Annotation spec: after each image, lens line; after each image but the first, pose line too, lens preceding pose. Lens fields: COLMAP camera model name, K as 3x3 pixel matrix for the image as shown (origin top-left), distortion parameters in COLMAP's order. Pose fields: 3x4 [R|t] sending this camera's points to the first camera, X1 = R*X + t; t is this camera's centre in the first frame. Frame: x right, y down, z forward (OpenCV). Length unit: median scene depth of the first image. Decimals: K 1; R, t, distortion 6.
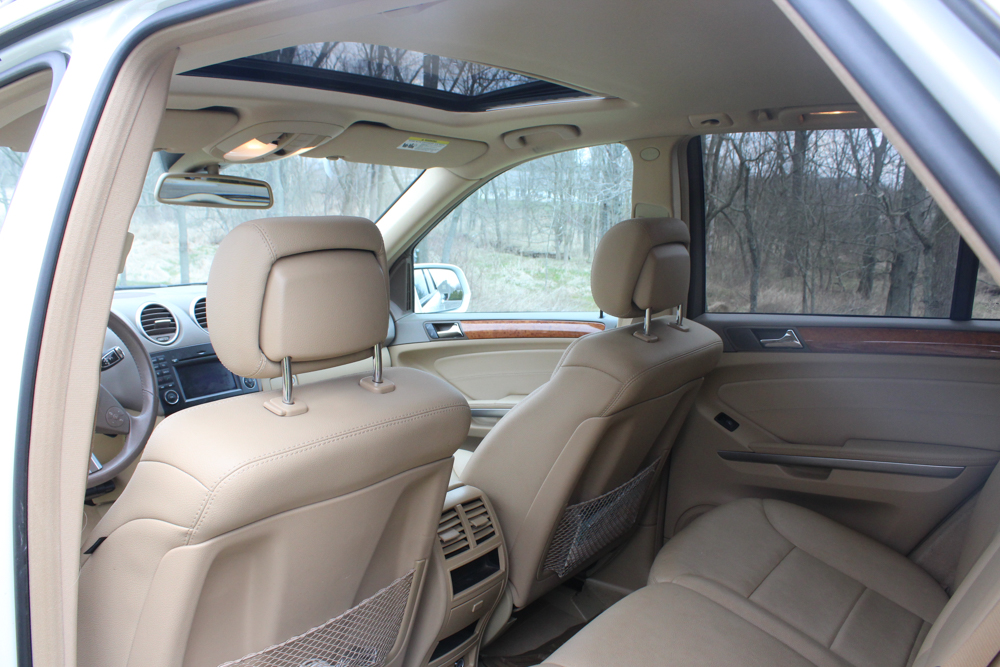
lens RADIAL K [[831.6, 0, 496.7], [0, 831.6, 342.3], [0, 0, 1]] dist [-0.168339, 0.150258]
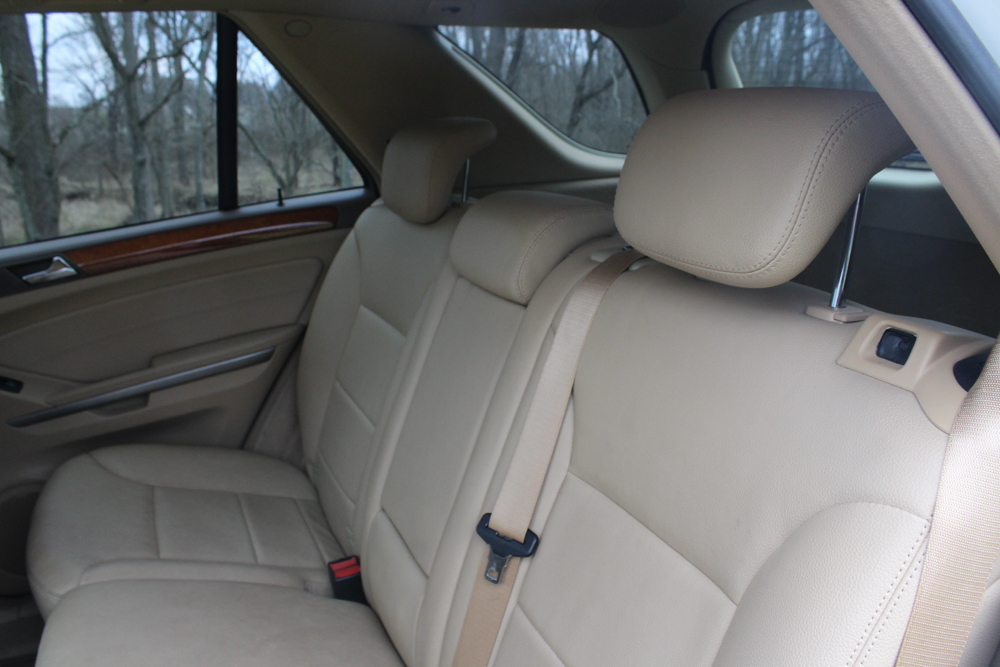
lens RADIAL K [[827.9, 0, 495.1], [0, 827.9, 344.4], [0, 0, 1]] dist [-0.168447, 0.150763]
pose [[0.493824, -0.286140, 0.821134, -0.132621], [0.192105, 0.956875, 0.217911, -0.022696], [-0.848076, 0.050134, 0.527497, 0.177572]]
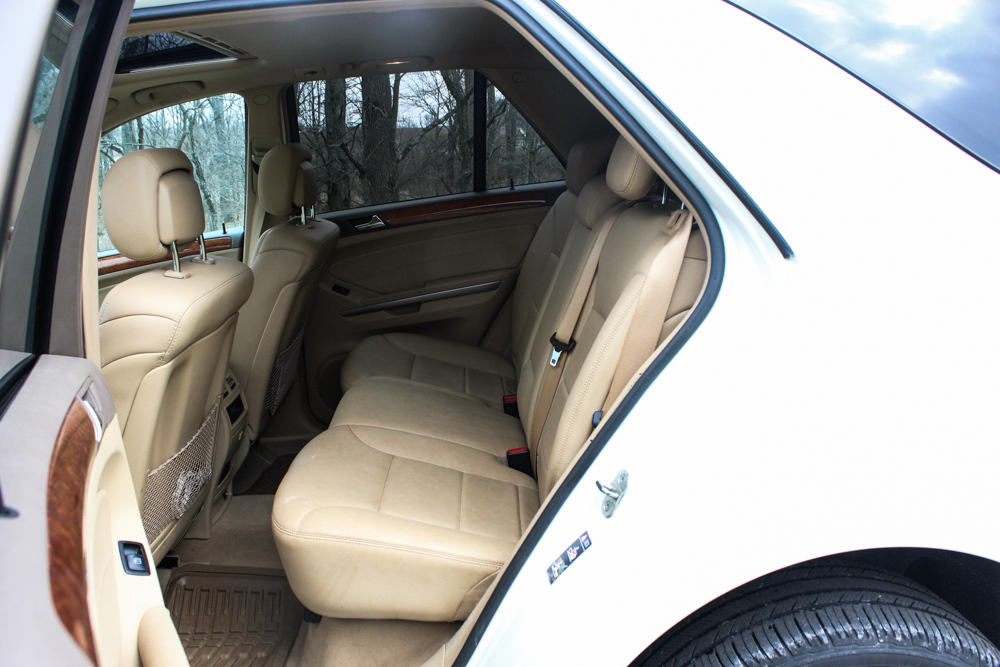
lens RADIAL K [[827.9, 0, 495.1], [0, 827.9, 344.4], [0, 0, 1]] dist [-0.168447, 0.150763]
pose [[0.780658, -0.214595, 0.586960, -0.386592], [0.175599, 0.976681, 0.123532, 0.067433], [-0.599781, 0.006633, 0.800136, -0.292186]]
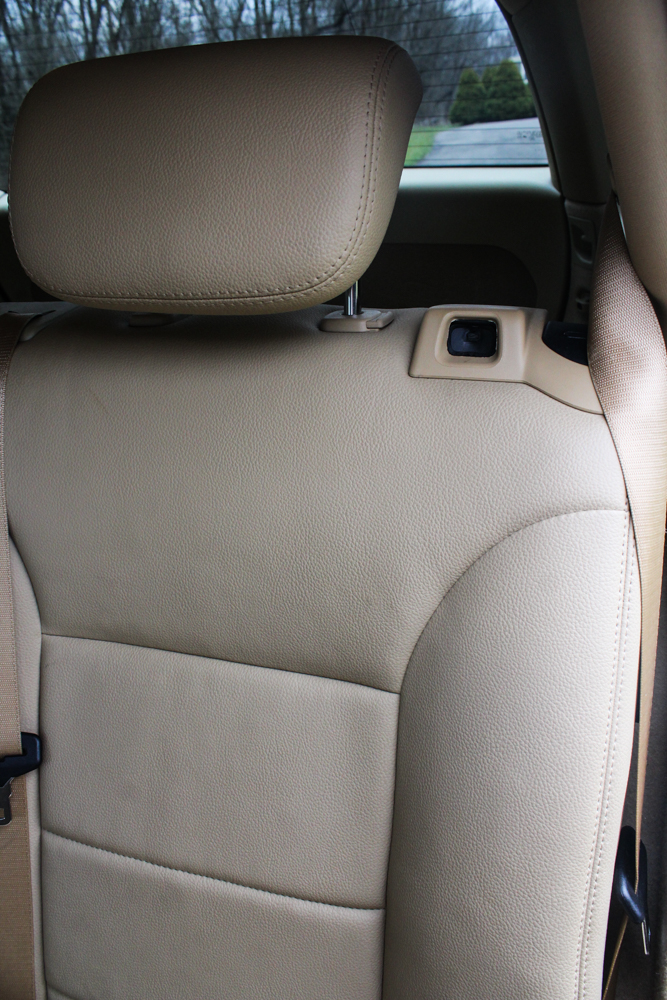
lens RADIAL K [[831.6, 0, 345.1], [0, 831.6, 506.5], [0, 0, 1]] dist [-0.168339, 0.150258]
pose [[-0.310395, -0.431900, 0.846828, -0.040812], [0.228910, 0.830655, 0.507556, -0.027609], [-0.922635, 0.351390, -0.158965, 0.320258]]
